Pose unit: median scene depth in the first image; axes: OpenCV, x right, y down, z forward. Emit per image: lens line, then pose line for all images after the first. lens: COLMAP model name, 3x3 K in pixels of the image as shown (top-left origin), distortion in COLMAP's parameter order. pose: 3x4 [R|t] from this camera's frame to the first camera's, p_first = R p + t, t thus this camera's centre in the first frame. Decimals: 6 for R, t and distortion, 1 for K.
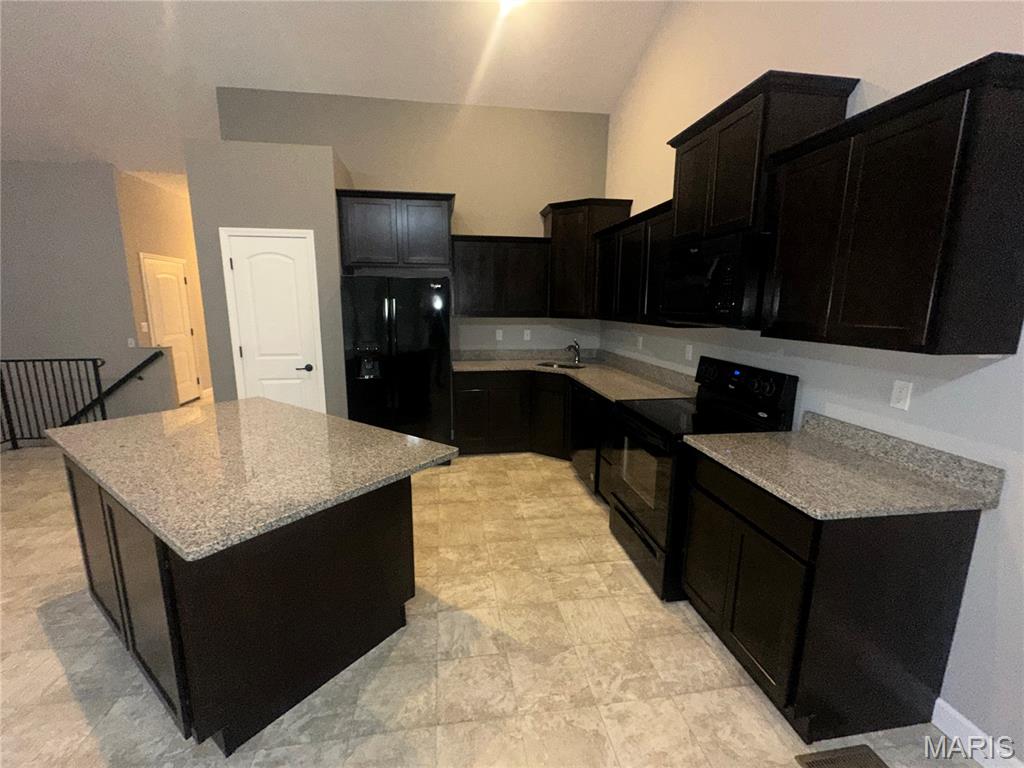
lens RADIAL K [[442.1, 0, 511.1], [0, 442.1, 388.2], [0, 0, 1]] dist [0.000859, 0.000011]
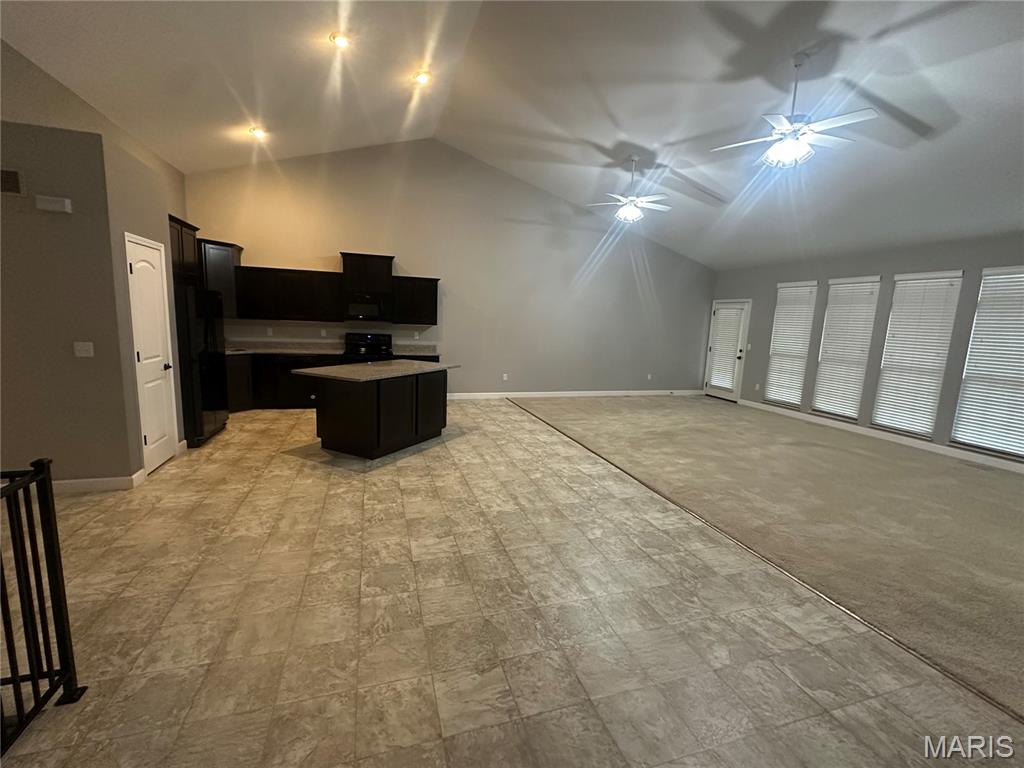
lens RADIAL K [[442.1, 0, 510.6], [0, 442.1, 385.1], [0, 0, 1]] dist [0.000859, 0.000011]
pose [[-0.151721, -0.159368, 0.975491, -2.721076], [0.148108, 0.972108, 0.181851, -0.123413], [-0.977264, 0.172068, -0.123885, 0.498997]]
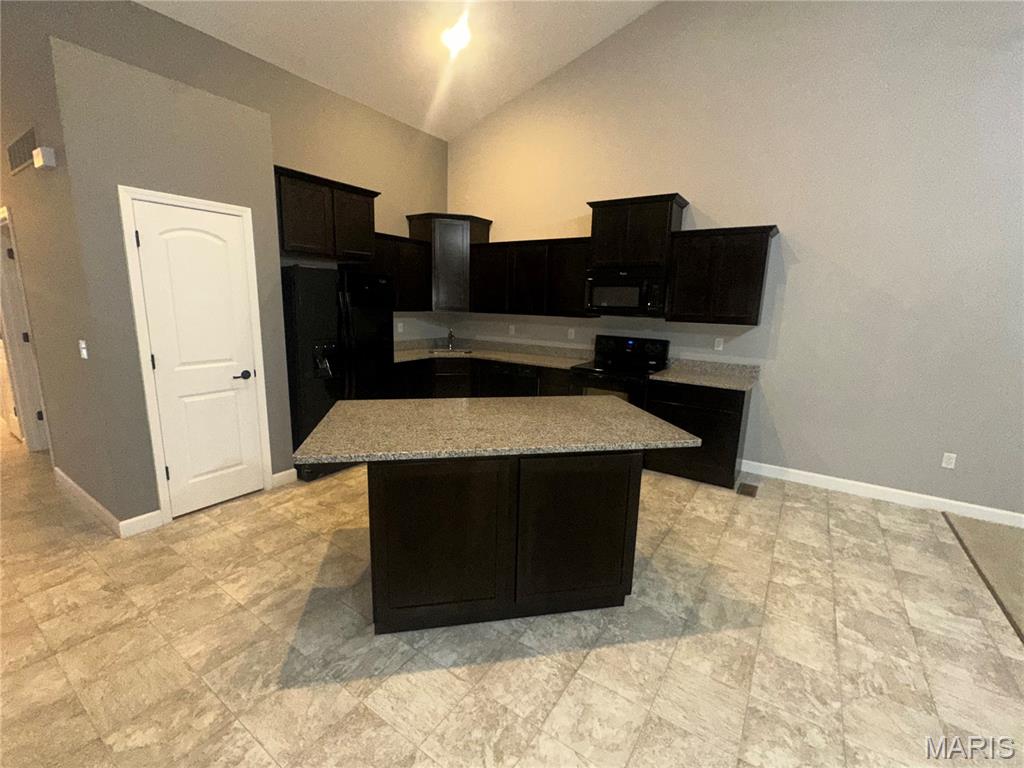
lens RADIAL K [[442.1, 0, 509.4], [0, 442.1, 387.7], [0, 0, 1]] dist [0.000859, 0.000011]
pose [[0.679712, -0.130764, 0.721729, -1.174430], [0.117014, 0.990710, 0.069296, -0.035988], [-0.724085, 0.037351, 0.688698, 0.128861]]
